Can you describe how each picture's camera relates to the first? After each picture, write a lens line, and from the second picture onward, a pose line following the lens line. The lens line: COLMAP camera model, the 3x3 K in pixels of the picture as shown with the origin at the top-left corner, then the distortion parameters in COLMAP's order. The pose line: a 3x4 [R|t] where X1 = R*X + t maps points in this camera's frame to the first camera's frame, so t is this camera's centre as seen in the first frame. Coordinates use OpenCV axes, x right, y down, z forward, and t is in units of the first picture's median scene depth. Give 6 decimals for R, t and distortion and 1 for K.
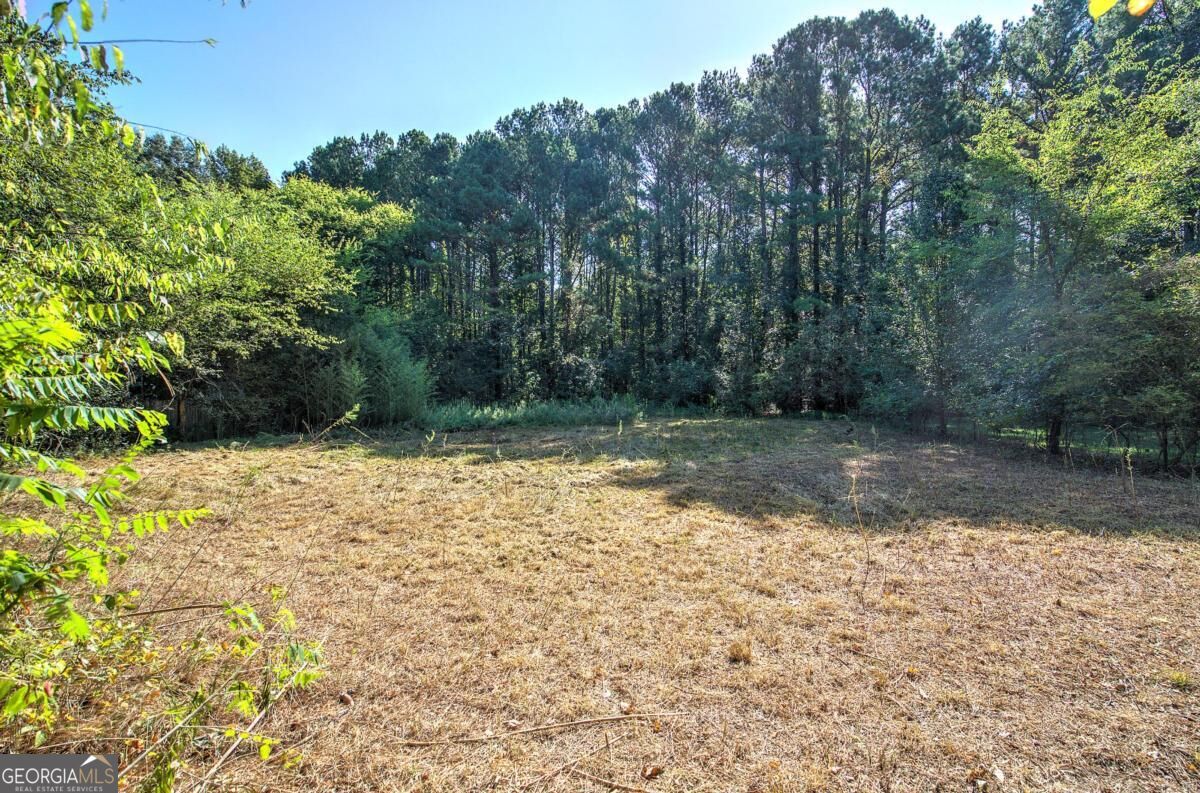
lens RADIAL K [[506.5, 0, 606.2], [0, 506.5, 398.8], [0, 0, 1]] dist [-0.006477, 0.002054]
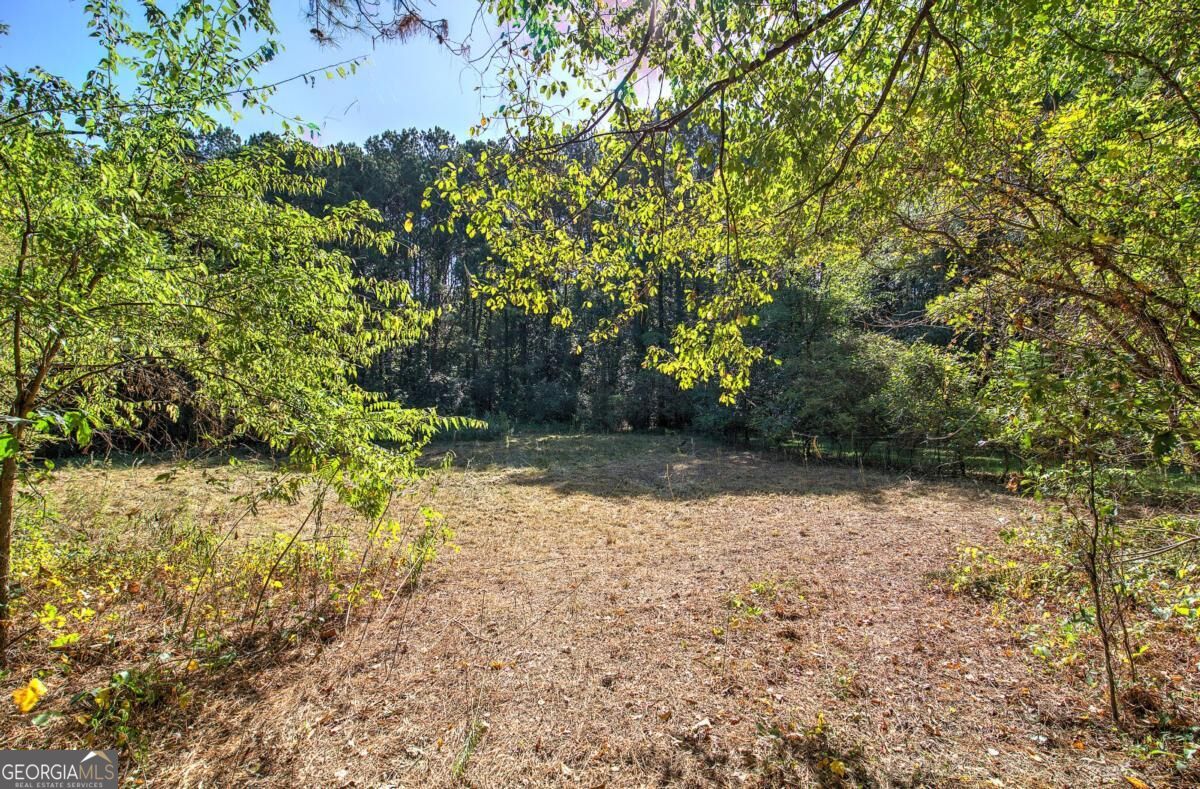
lens RADIAL K [[506.5, 0, 598.7], [0, 506.5, 399.0], [0, 0, 1]] dist [-0.006477, 0.002054]
pose [[0.964858, 0.014614, 0.262366, -0.041704], [-0.006183, 0.999438, -0.032932, -0.004197], [-0.262700, 0.030152, 0.964406, -0.125414]]
